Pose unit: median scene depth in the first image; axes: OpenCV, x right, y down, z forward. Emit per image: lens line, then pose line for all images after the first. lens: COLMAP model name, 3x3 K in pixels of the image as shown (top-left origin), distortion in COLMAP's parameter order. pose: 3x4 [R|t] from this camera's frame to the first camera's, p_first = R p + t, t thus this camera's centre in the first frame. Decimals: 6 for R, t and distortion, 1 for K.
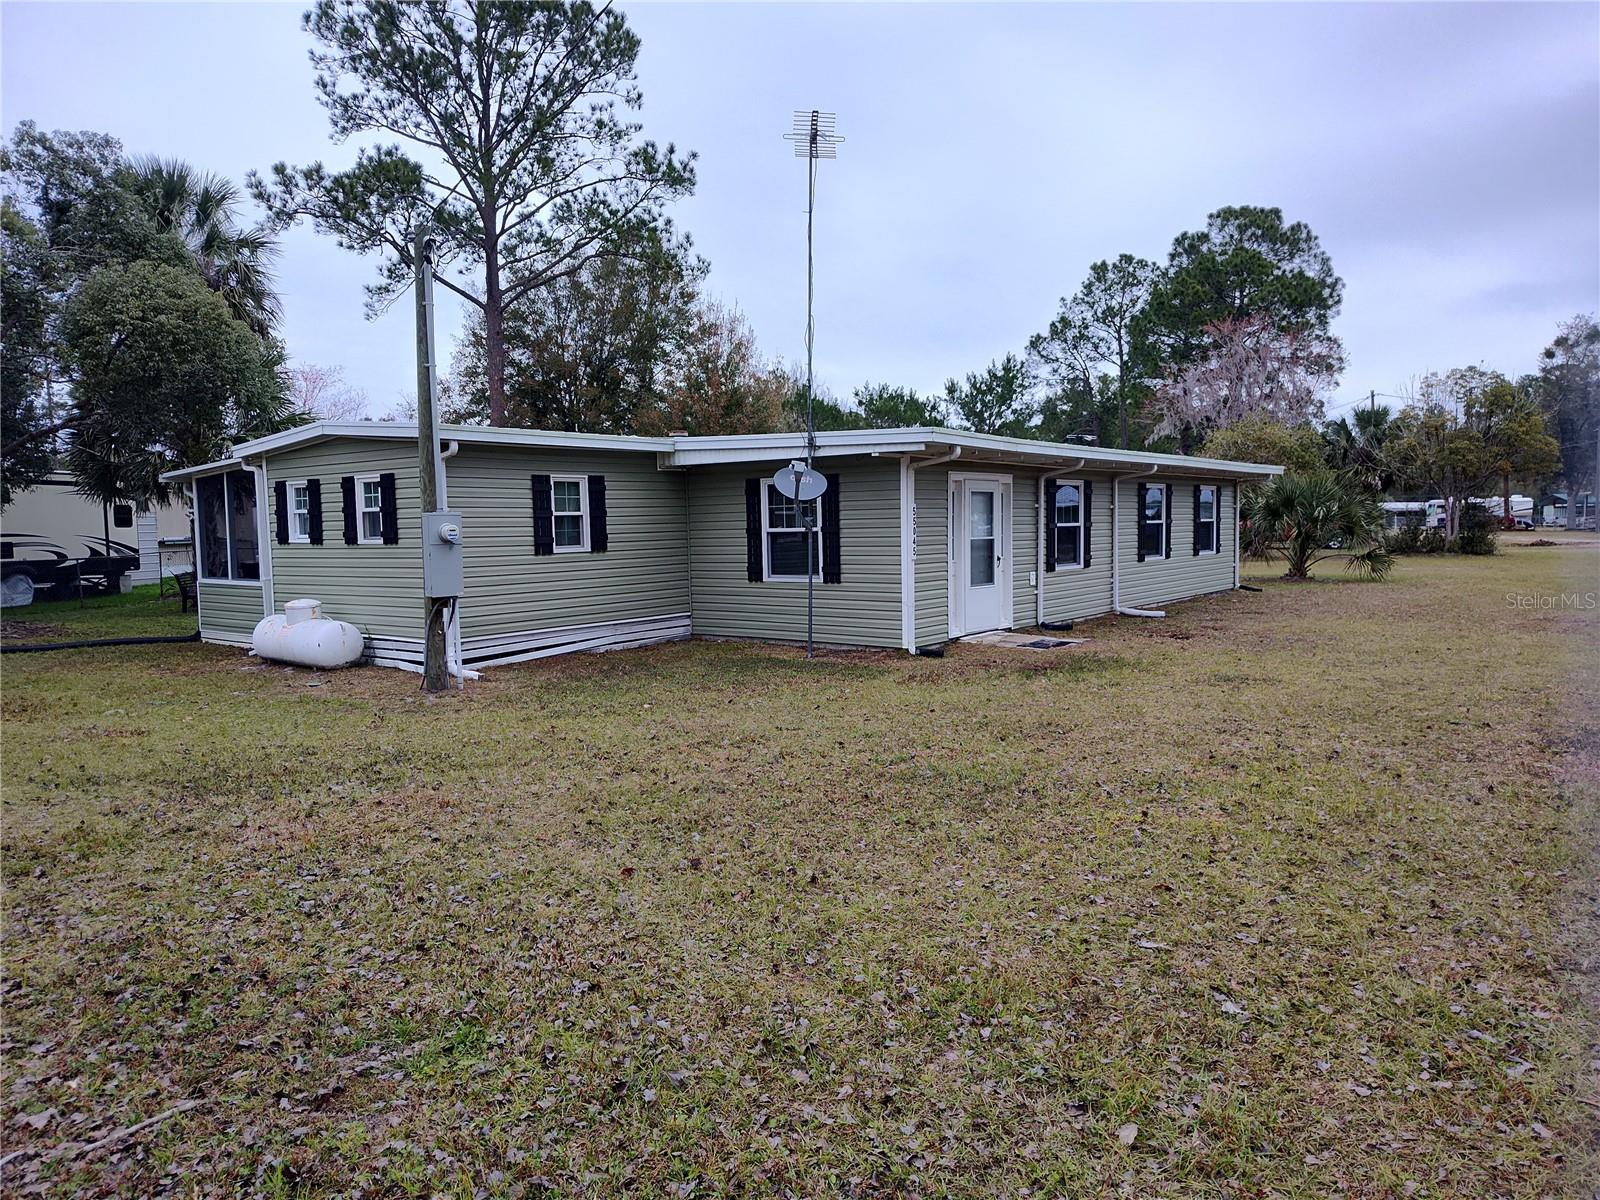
lens RADIAL K [[1097.5, 0, 812.2], [0, 1097.5, 597.8], [0, 0, 1]] dist [0.036848, -0.029296]
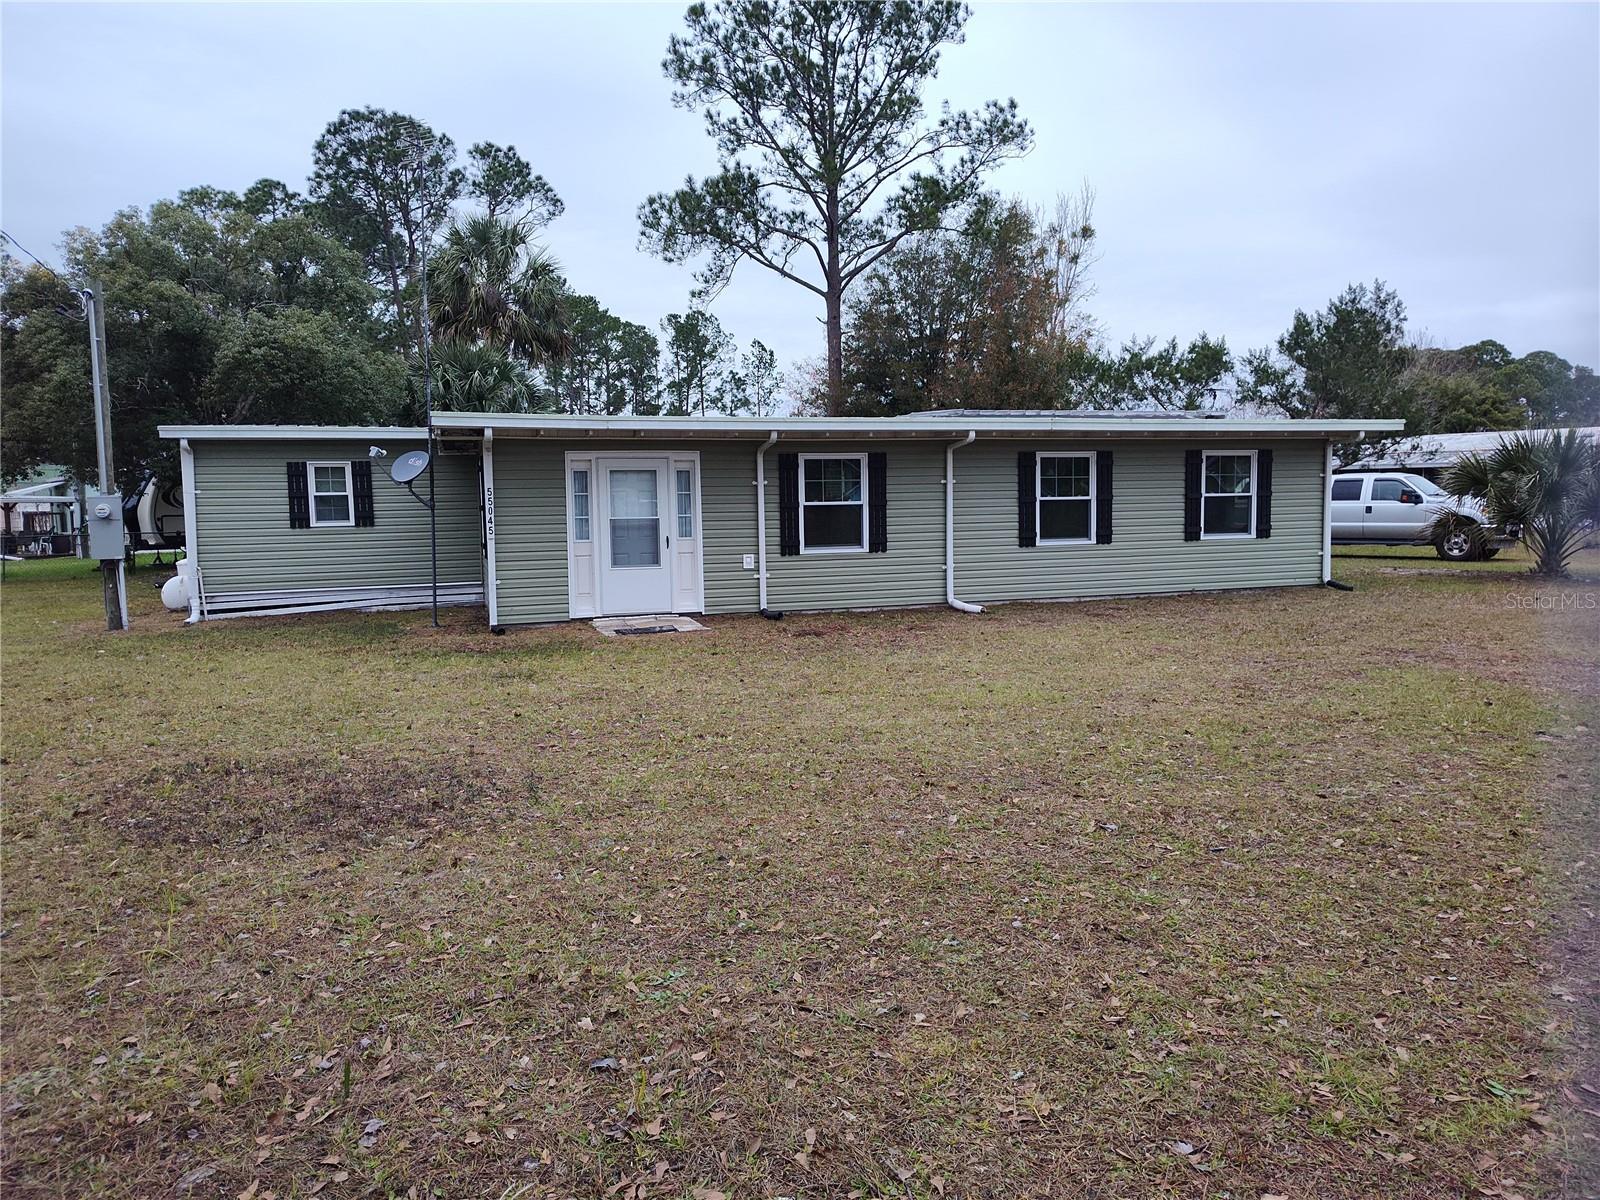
lens RADIAL K [[1097.5, 0, 802.8], [0, 1097.5, 590.1], [0, 0, 1]] dist [0.036848, -0.029296]
pose [[0.833066, 0.048082, -0.551080, 0.811412], [-0.033929, 0.998781, 0.035854, -0.030543], [0.552132, -0.011171, 0.833682, 0.266012]]
